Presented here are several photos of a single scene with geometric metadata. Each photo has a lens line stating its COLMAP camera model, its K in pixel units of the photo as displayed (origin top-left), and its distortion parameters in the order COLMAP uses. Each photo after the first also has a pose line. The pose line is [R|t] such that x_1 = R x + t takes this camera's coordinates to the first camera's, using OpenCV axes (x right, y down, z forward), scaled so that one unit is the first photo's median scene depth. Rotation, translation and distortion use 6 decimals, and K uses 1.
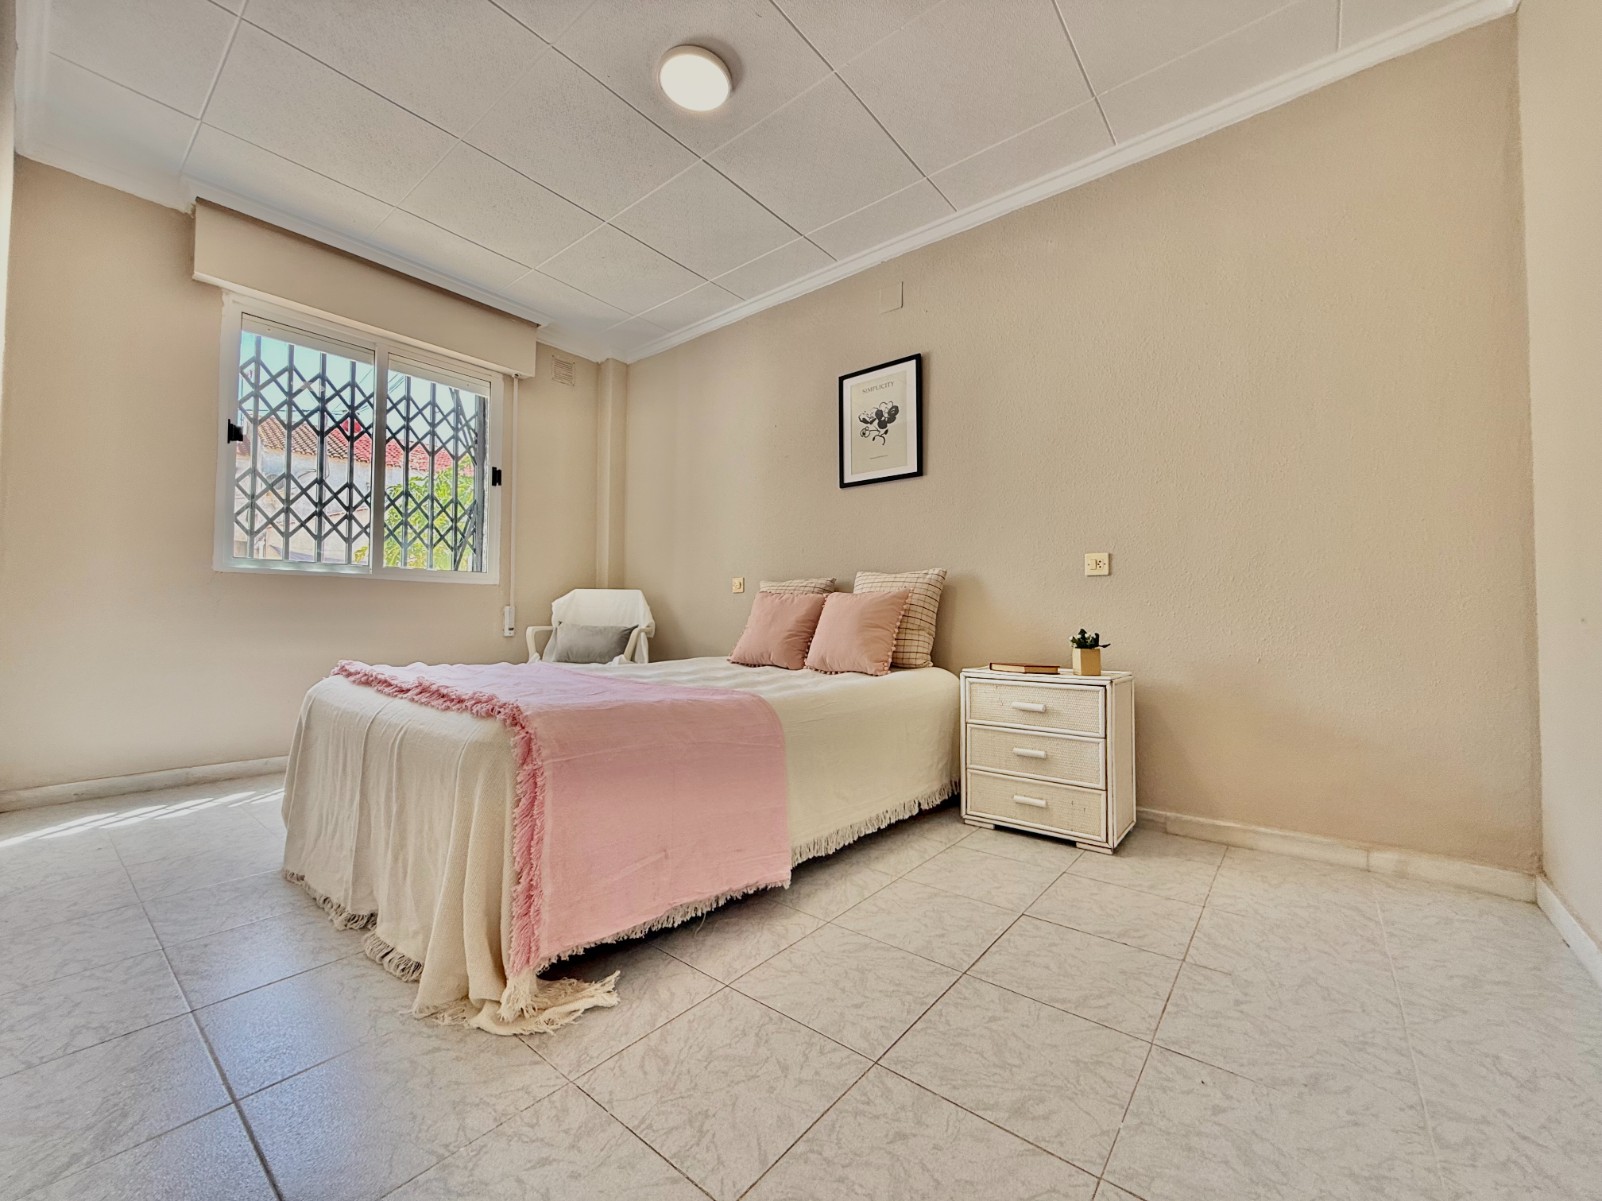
lens RADIAL K [[639.4, 0, 793.5], [0, 639.4, 598.5], [0, 0, 1]] dist [0.000243, 0.000100]
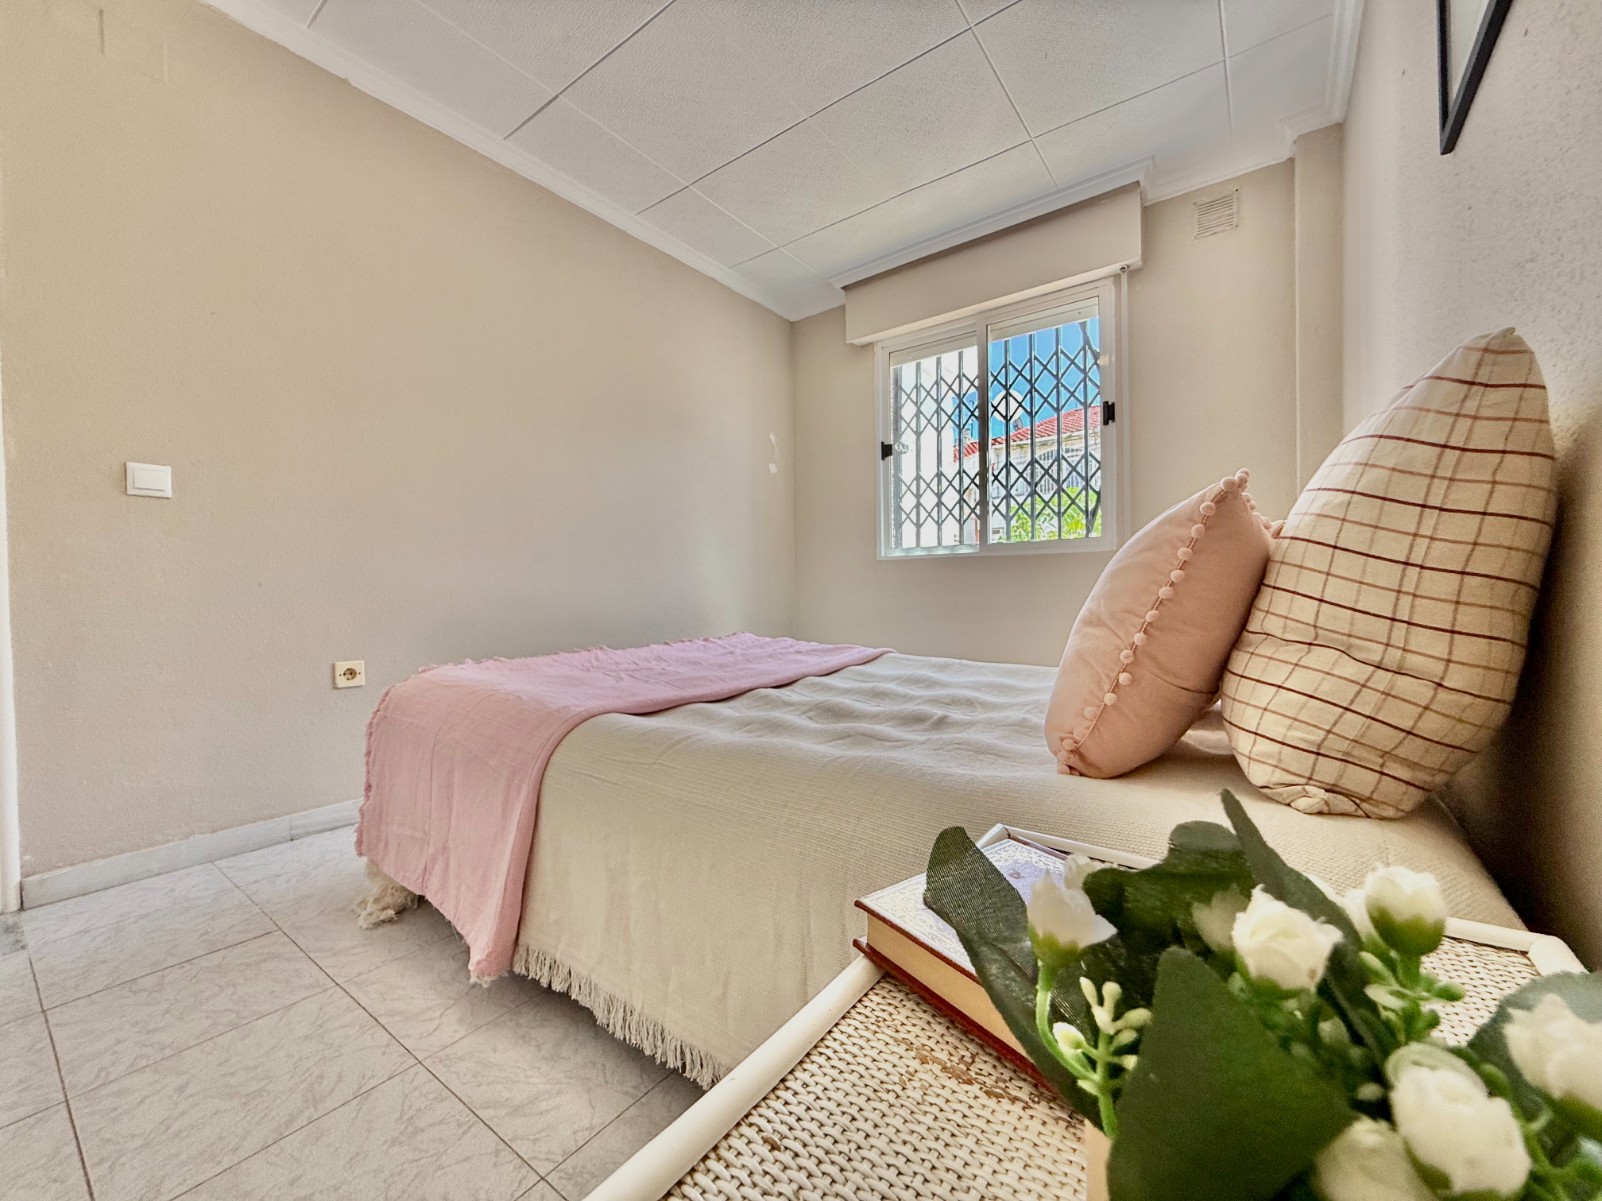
lens RADIAL K [[639.4, 0, 793.5], [0, 639.4, 598.5], [0, 0, 1]] dist [0.000243, 0.000100]
pose [[0.039731, 0.004045, -0.999202, 0.395968], [0.042452, 0.999082, 0.005733, 0.021374], [0.998308, -0.042646, 0.039523, 0.748409]]
